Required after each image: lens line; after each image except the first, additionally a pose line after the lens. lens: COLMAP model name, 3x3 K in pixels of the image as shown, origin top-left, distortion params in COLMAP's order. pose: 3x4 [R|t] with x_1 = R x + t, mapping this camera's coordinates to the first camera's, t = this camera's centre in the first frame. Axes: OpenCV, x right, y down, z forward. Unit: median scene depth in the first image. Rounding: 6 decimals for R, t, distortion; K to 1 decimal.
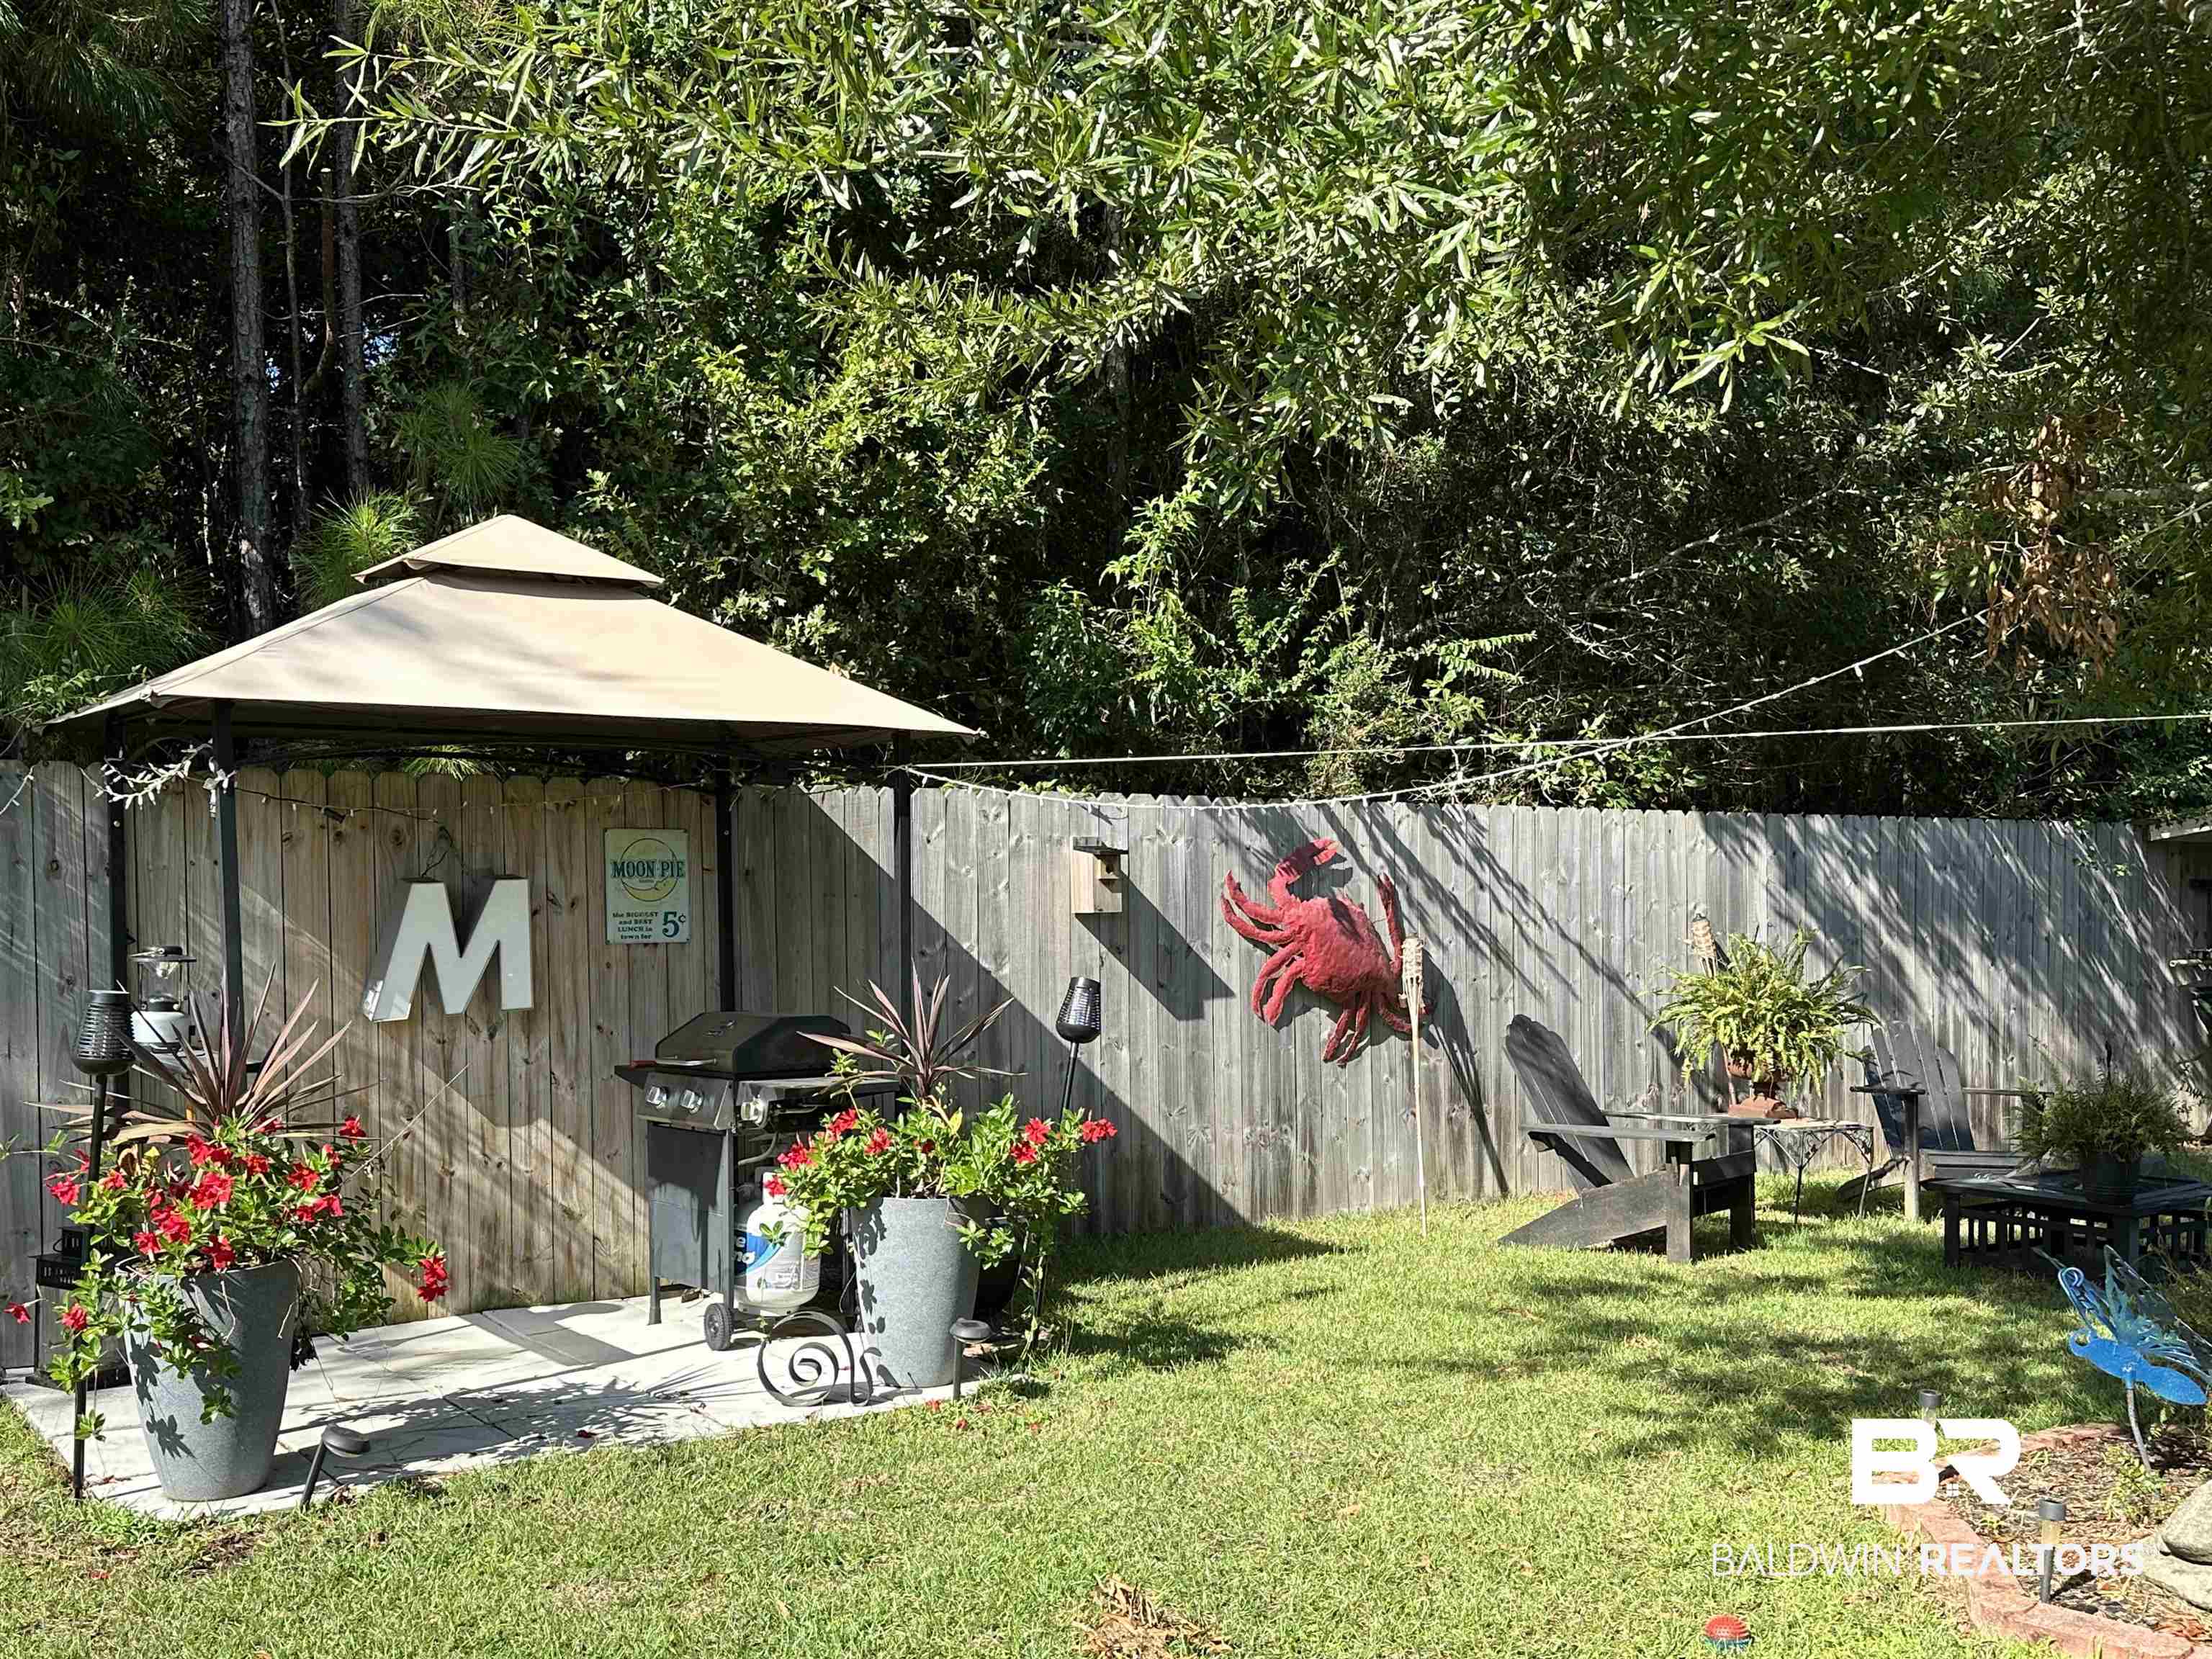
lens RADIAL K [[2436.8, 0, 1106.0], [0, 2436.8, 829.5], [0, 0, 1]] dist [0.116414, 0.000713]
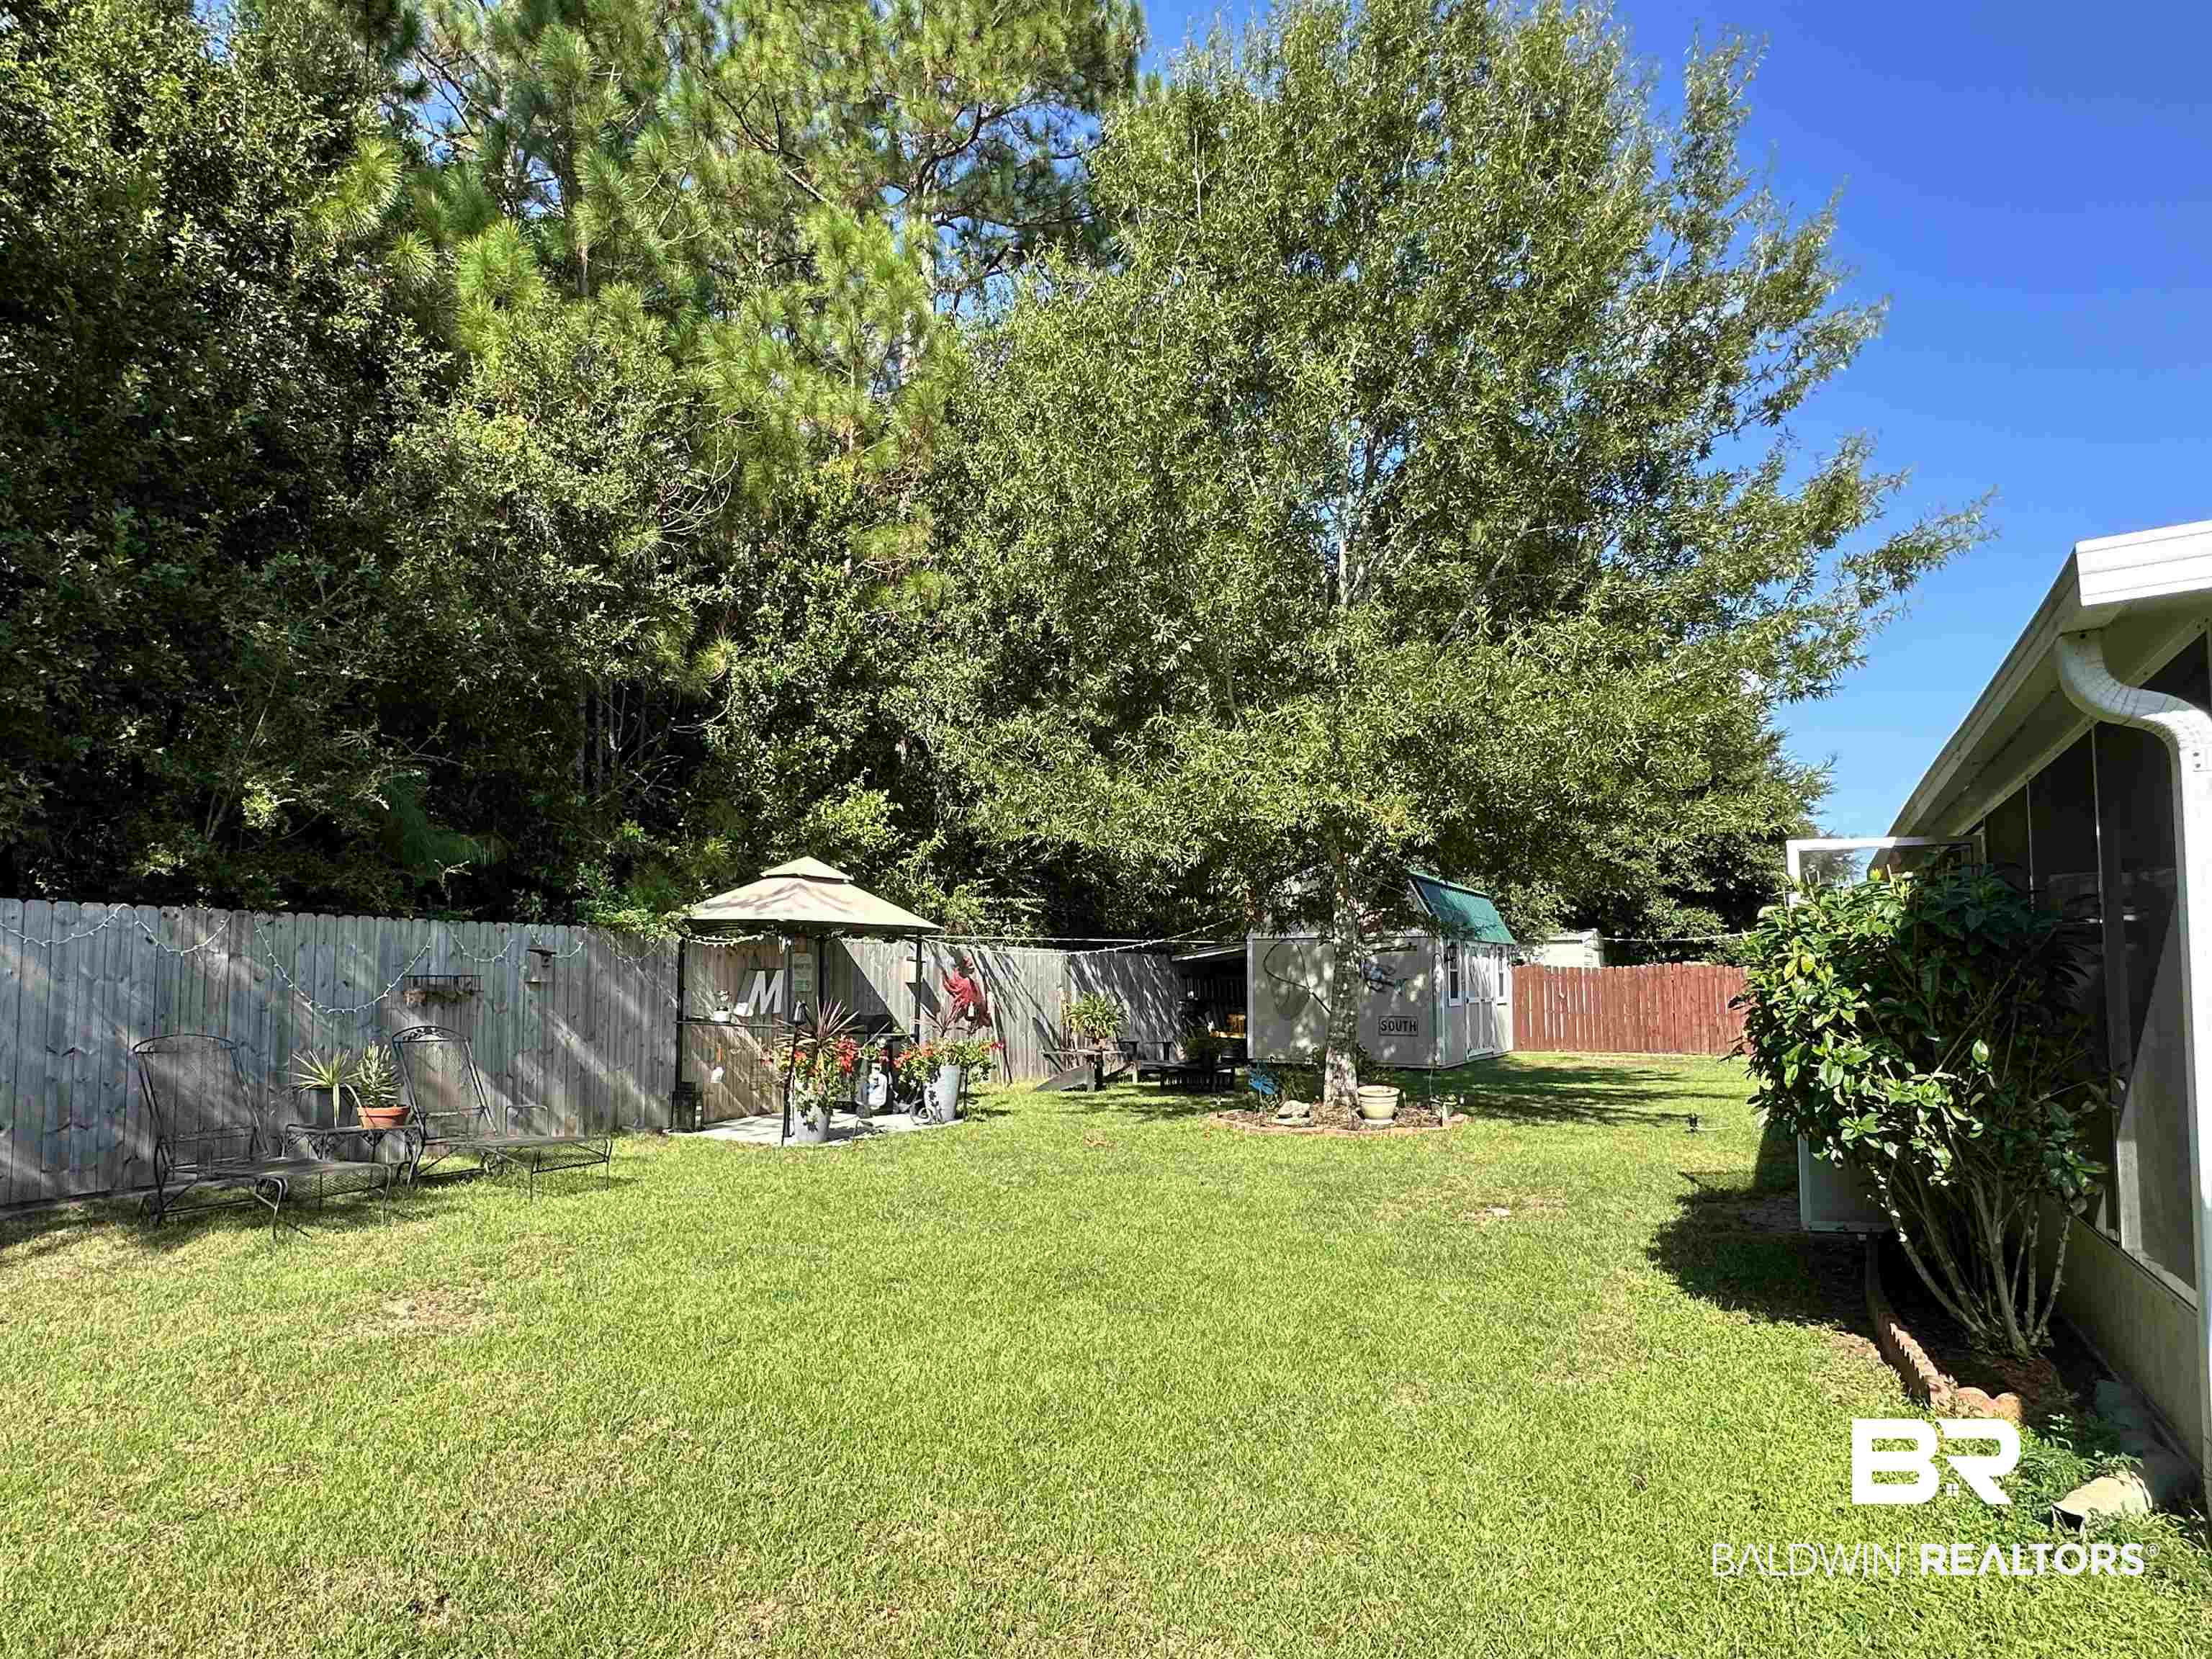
lens RADIAL K [[1302.3, 0, 1106.0], [0, 1302.3, 829.5], [0, 0, 1]] dist [0.173003, 0.000085]
pose [[0.902004, 0.061180, 0.427371, -0.483024], [-0.024886, 0.995630, -0.090005, -0.013664], [-0.431010, 0.070550, 0.899585, -0.553391]]
